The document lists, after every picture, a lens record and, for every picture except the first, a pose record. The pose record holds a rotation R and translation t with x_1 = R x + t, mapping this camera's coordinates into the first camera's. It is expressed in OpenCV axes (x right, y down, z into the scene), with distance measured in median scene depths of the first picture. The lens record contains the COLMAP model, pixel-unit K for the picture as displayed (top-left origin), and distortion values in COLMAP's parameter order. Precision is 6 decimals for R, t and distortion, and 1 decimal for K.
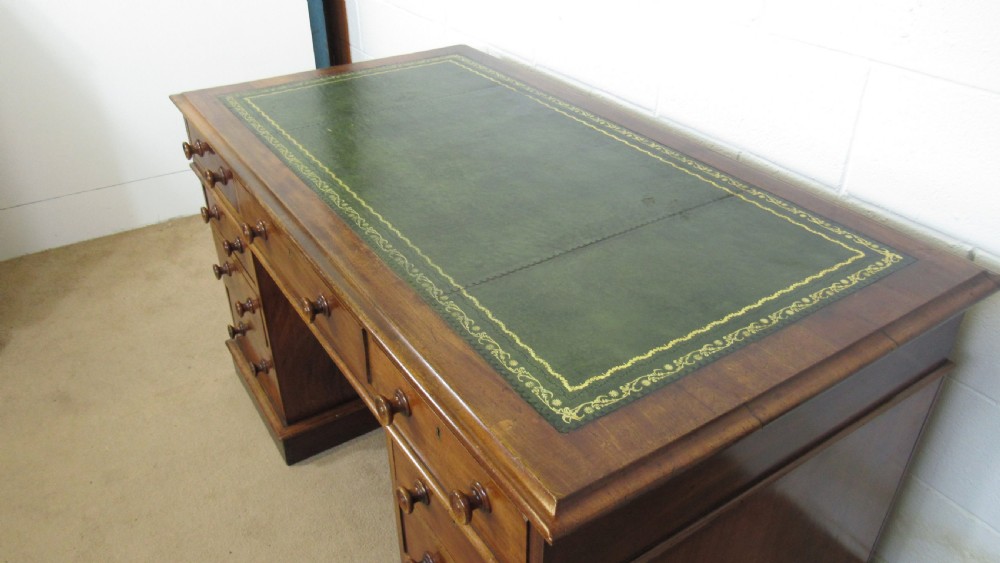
lens RADIAL K [[751.0, 0, 500.0], [0, 751.0, 281.5], [0, 0, 1]] dist [-0.030110, 0.004462]
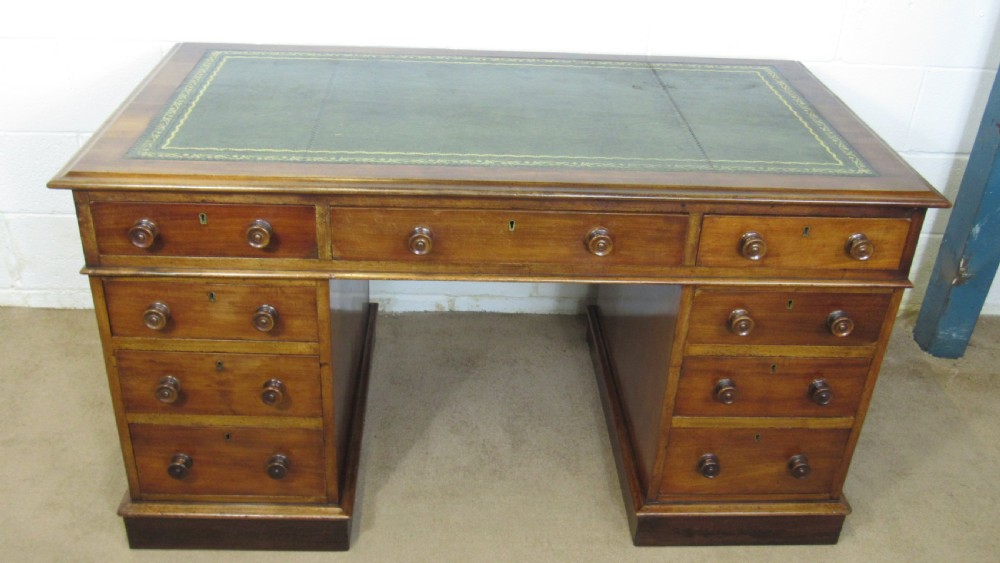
lens RADIAL K [[926.9, 0, 500.0], [0, 926.9, 281.5], [0, 0, 1]] dist [-0.048376, 0.016552]
pose [[0.507018, -0.410365, 0.757980, -0.951045], [0.419325, 0.885747, 0.199047, -0.169944], [-0.753060, 0.216919, 0.621166, 0.189362]]
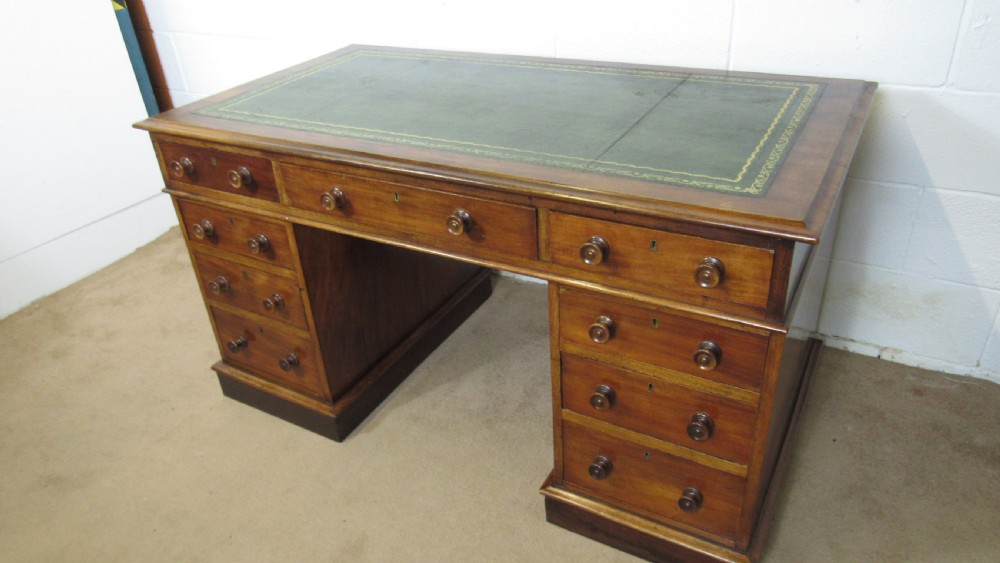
lens RADIAL K [[714.4, 0, 500.0], [0, 714.4, 281.5], [0, 0, 1]] dist [-0.028347, 0.007792]
pose [[0.886129, -0.282097, 0.367692, -0.434482], [0.296001, 0.954992, 0.019325, 0.084106], [-0.356594, 0.091713, 0.929747, -0.045803]]
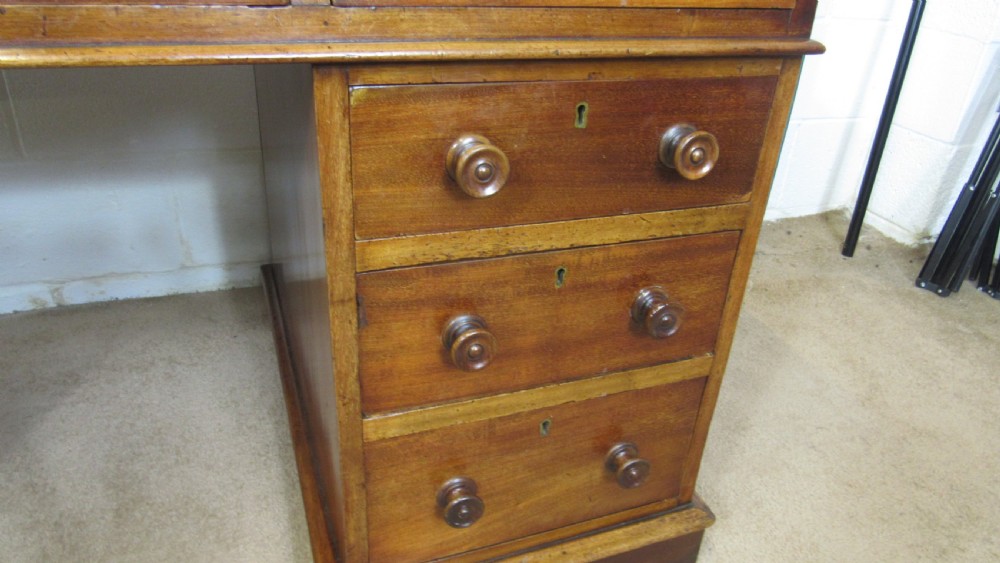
lens RADIAL K [[714.4, 0, 500.0], [0, 714.4, 281.5], [0, 0, 1]] dist [-0.028347, 0.007792]
pose [[0.214213, -0.447149, 0.868430, -0.371446], [0.471503, 0.825964, 0.308979, 0.128762], [-0.855452, 0.343280, 0.387764, 0.511730]]
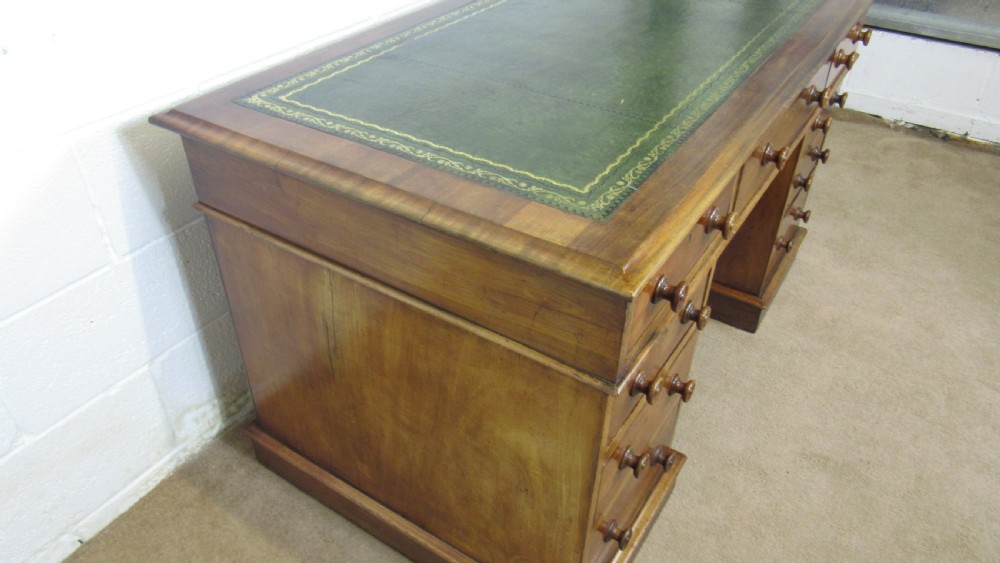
lens RADIAL K [[714.4, 0, 500.0], [0, 714.4, 281.5], [0, 0, 1]] dist [-0.028347, 0.007792]
pose [[-0.406861, -0.548337, 0.730609, -0.750507], [0.478099, 0.553689, 0.681799, -0.608389], [-0.778386, 0.626701, 0.036885, 1.088434]]
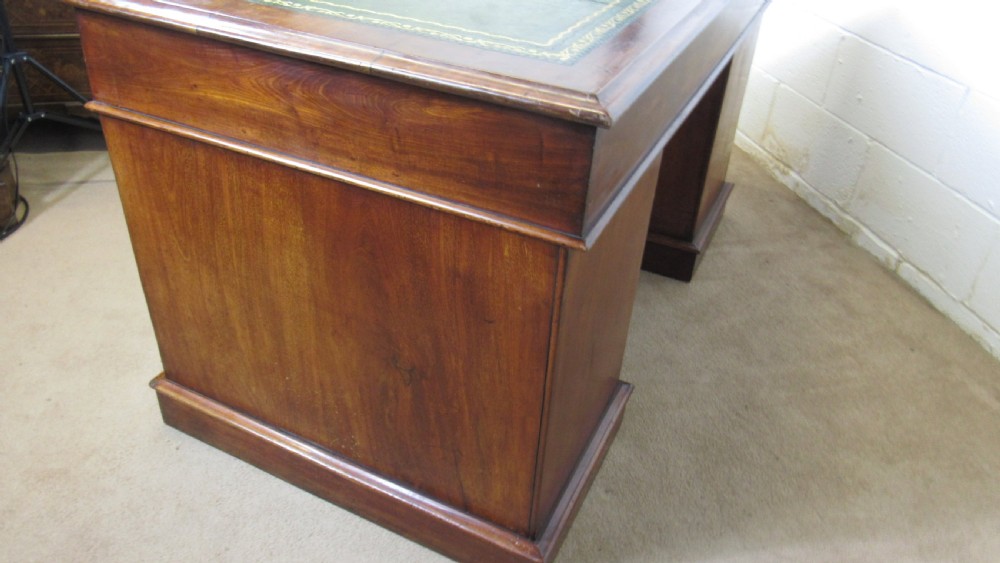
lens RADIAL K [[714.4, 0, 500.0], [0, 714.4, 281.5], [0, 0, 1]] dist [-0.028347, 0.007792]
pose [[0.514995, 0.519297, -0.681990, 0.737320], [-0.501418, 0.827791, 0.251678, 0.004353], [0.695242, 0.212349, 0.686693, 0.312430]]
